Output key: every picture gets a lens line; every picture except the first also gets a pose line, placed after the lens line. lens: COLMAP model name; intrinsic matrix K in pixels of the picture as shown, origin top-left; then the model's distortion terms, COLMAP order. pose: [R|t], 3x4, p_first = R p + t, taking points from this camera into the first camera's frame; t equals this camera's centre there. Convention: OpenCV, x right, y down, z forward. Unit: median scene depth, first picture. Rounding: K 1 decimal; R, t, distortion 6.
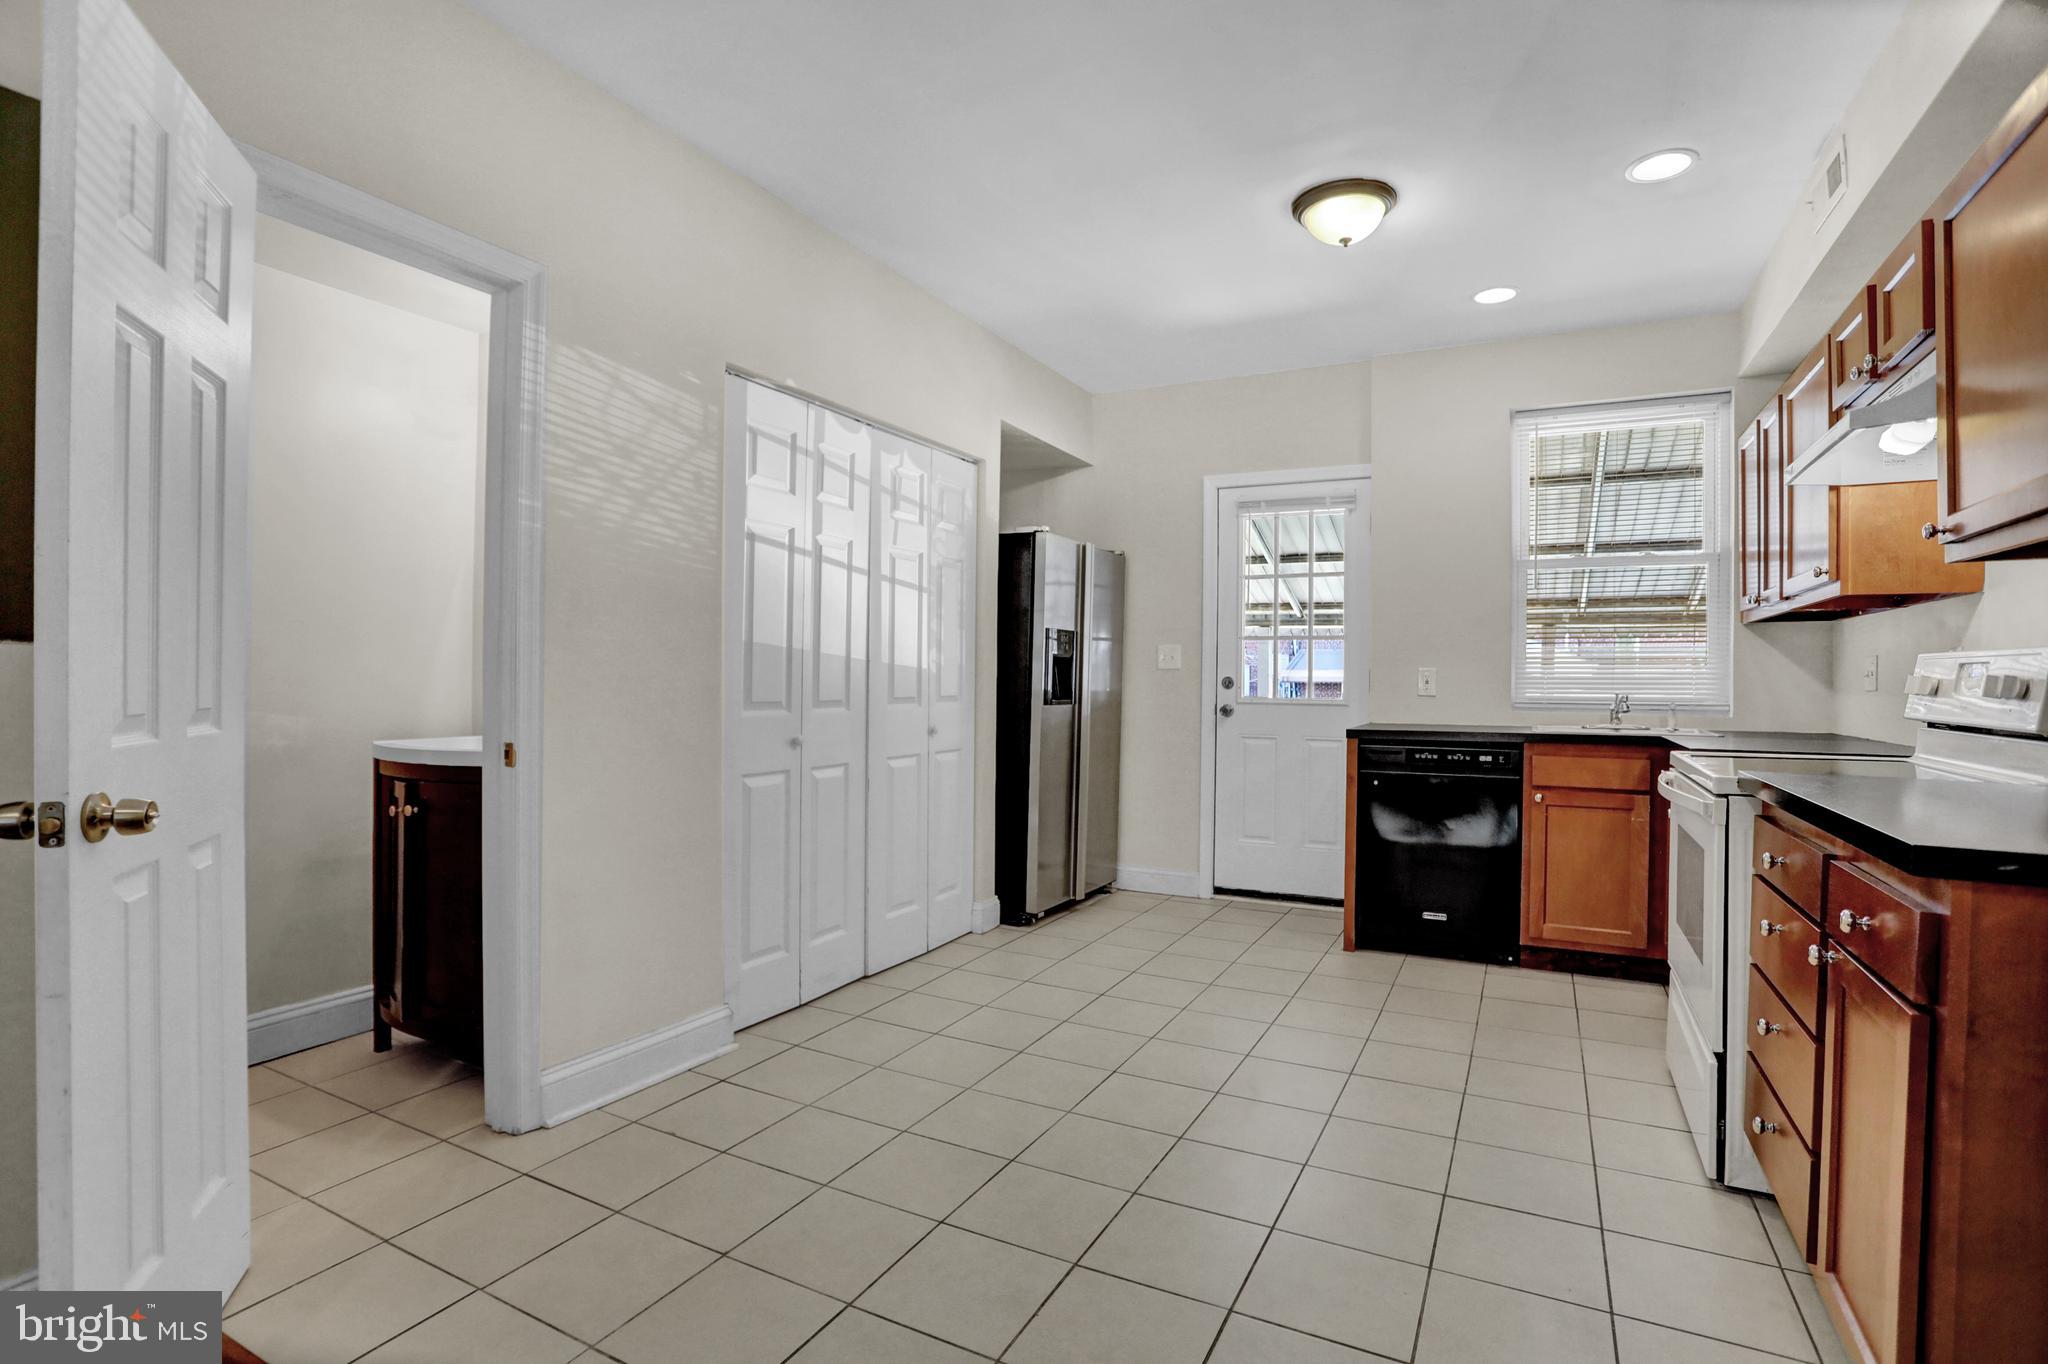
lens RADIAL K [[971.0, 0, 1025.0], [0, 971.0, 674.0], [0, 0, 1]] dist [-0.039854, 0.008246]
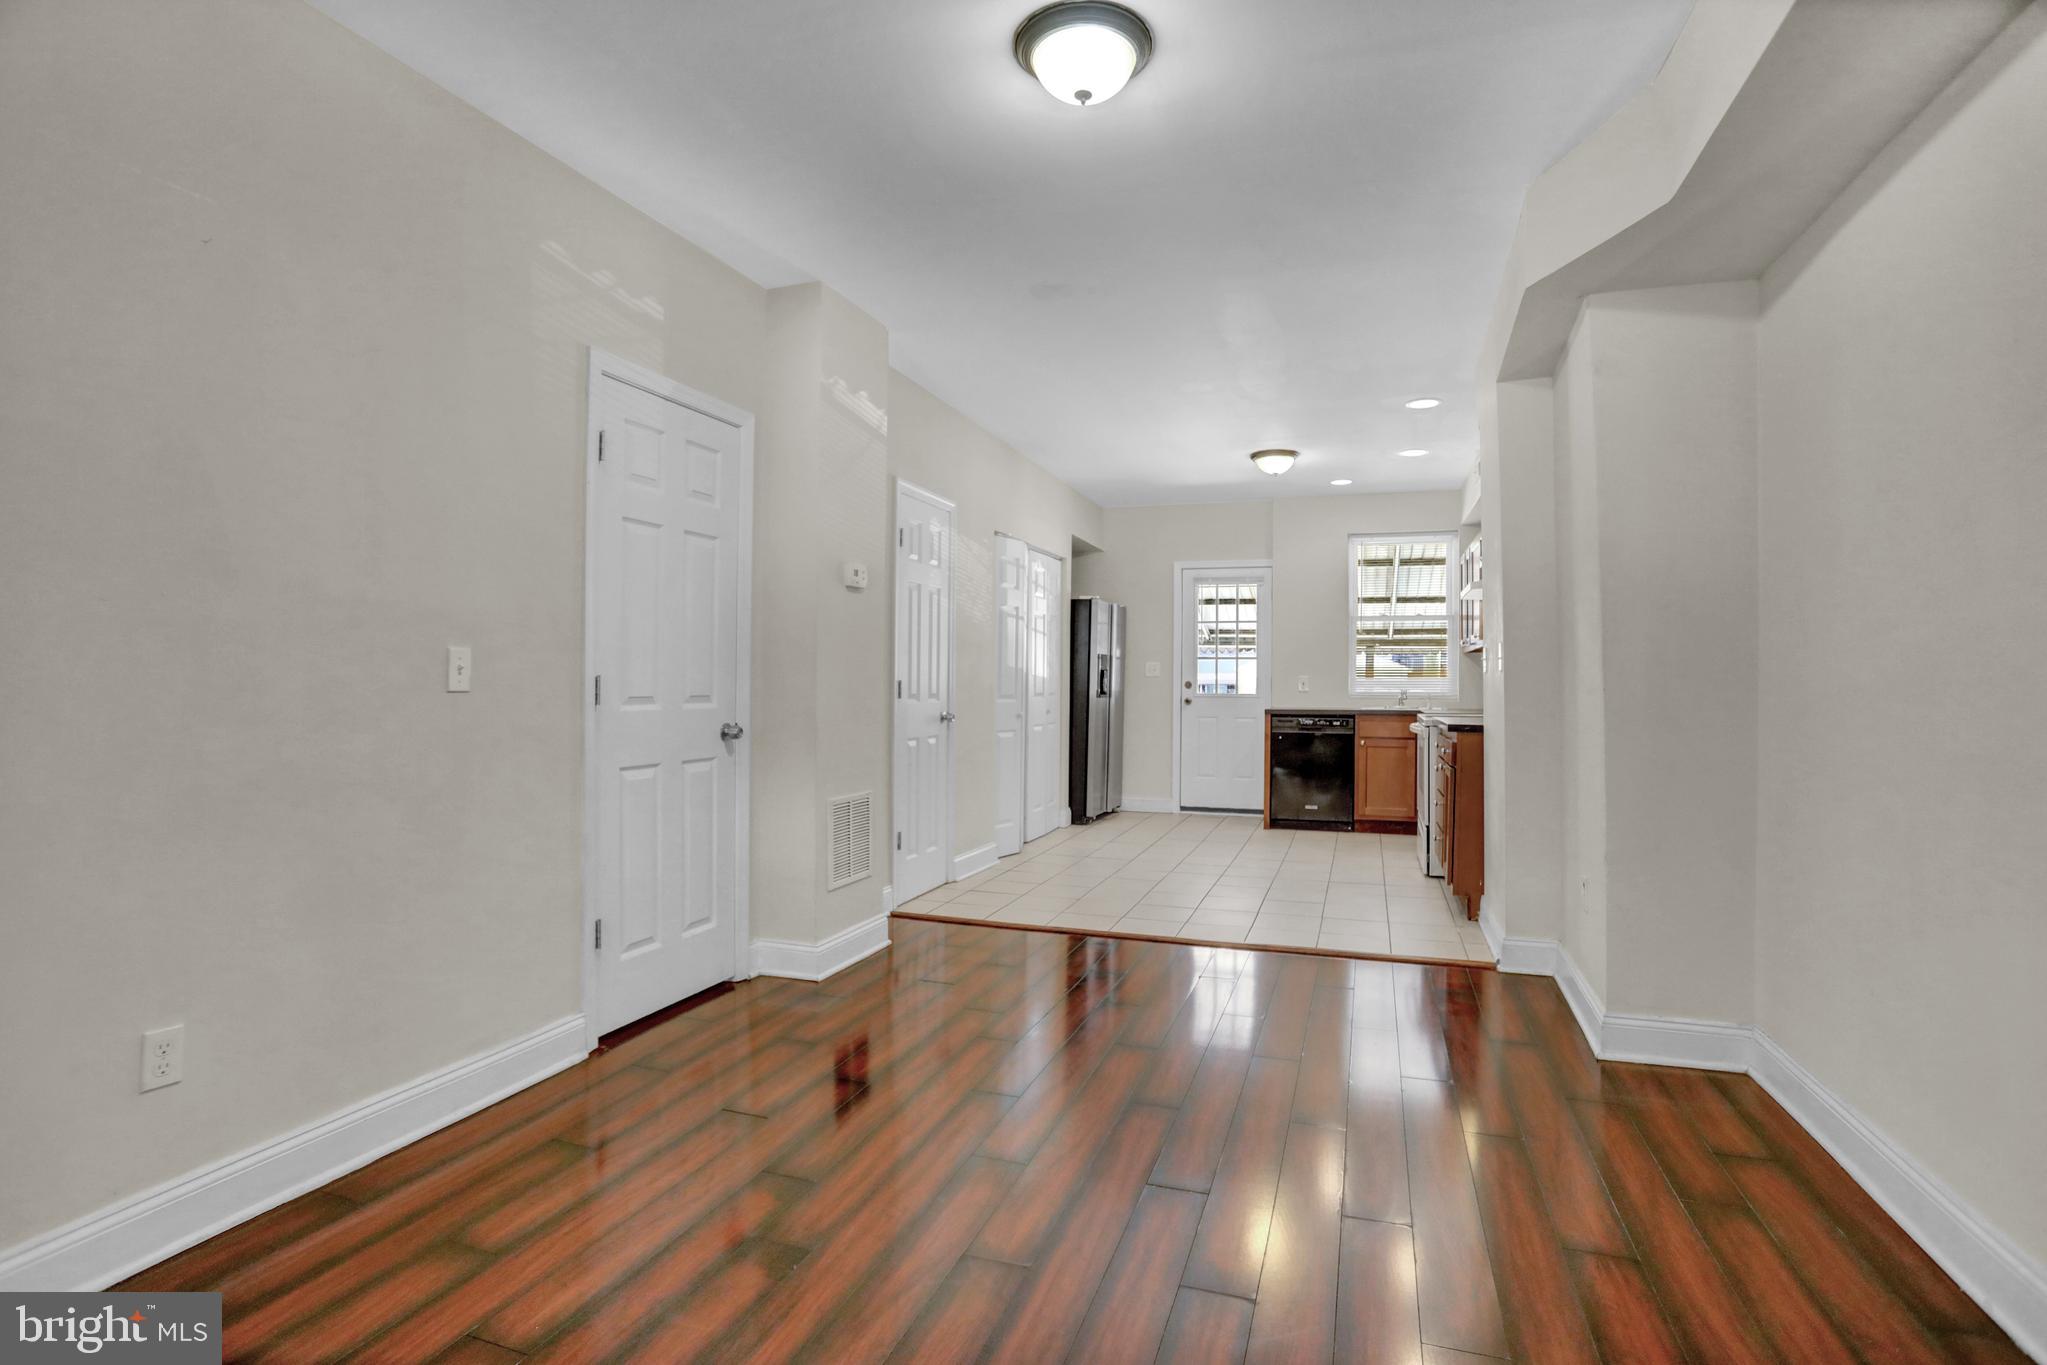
lens RADIAL K [[970.5, 0, 1013.5], [0, 970.5, 670.5], [0, 0, 1]] dist [-0.039854, 0.008246]
pose [[0.989983, 0.000300, 0.141189, -0.373725], [0.000326, 0.999990, -0.004412, -0.008994], [-0.141188, 0.004414, 0.989973, -0.707767]]
